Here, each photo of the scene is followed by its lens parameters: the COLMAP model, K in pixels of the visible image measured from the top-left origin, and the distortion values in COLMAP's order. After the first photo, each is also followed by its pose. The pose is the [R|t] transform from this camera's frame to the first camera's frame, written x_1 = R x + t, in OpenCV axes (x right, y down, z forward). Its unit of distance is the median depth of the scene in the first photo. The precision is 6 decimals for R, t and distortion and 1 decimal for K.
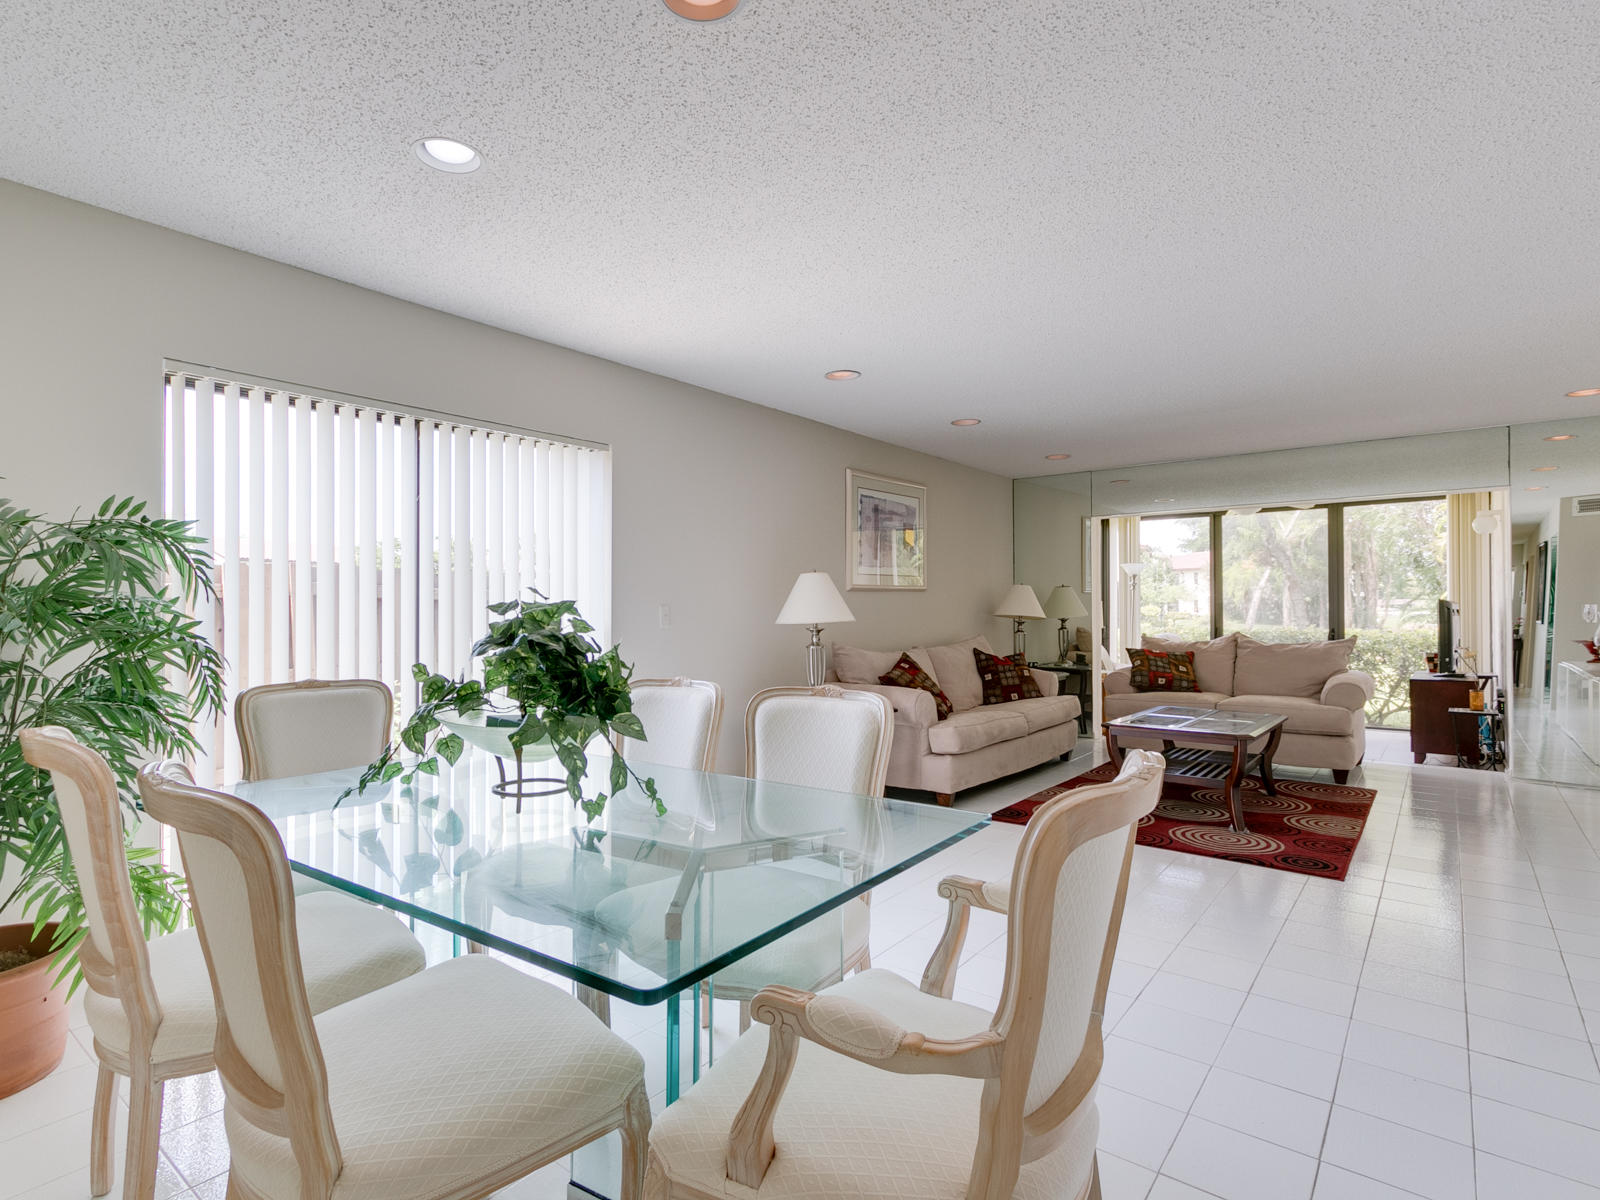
lens RADIAL K [[811.4, 0, 807.0], [0, 811.4, 602.8], [0, 0, 1]] dist [0.009644, -0.004249]
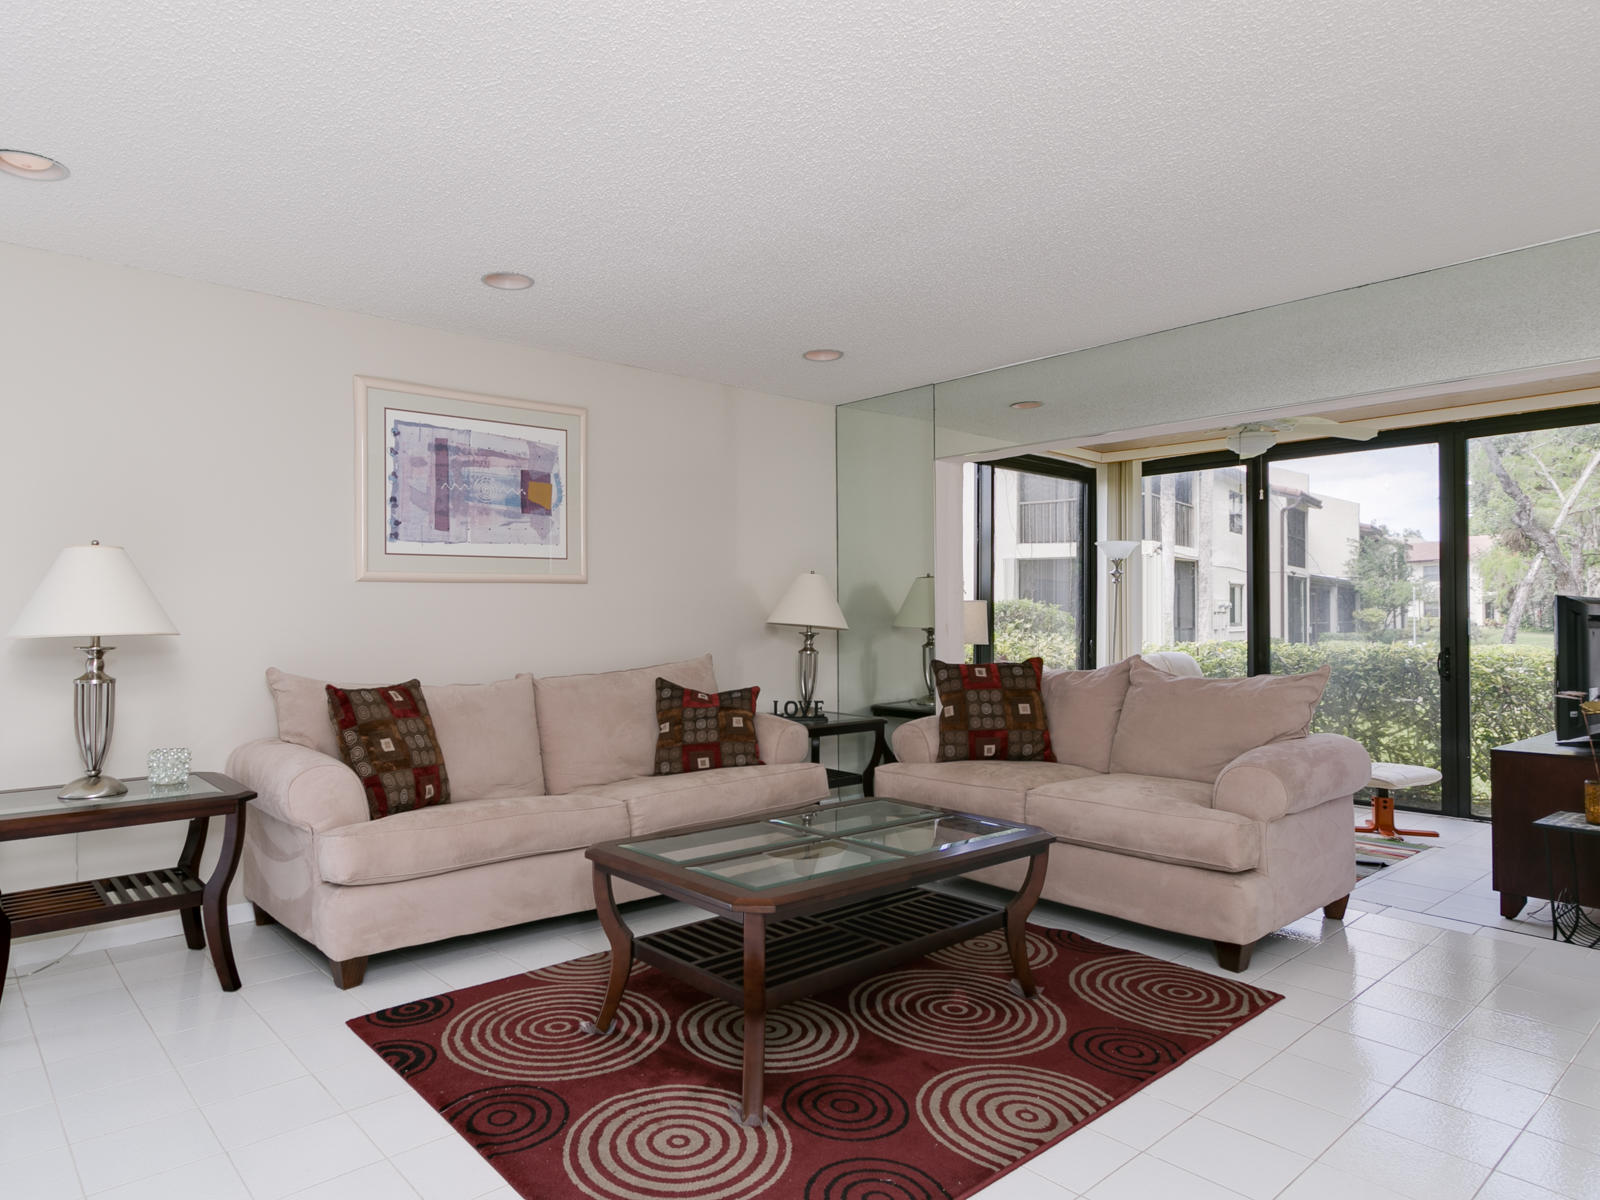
lens RADIAL K [[945.0, 0, 788.7], [0, 945.0, 604.5], [0, 0, 1]] dist [0.006320, -0.001051]
pose [[0.981458, 0.006210, -0.191574, 0.445889], [-0.005344, 0.999973, 0.005034, -0.002770], [0.191601, -0.003916, 0.981465, 0.340615]]
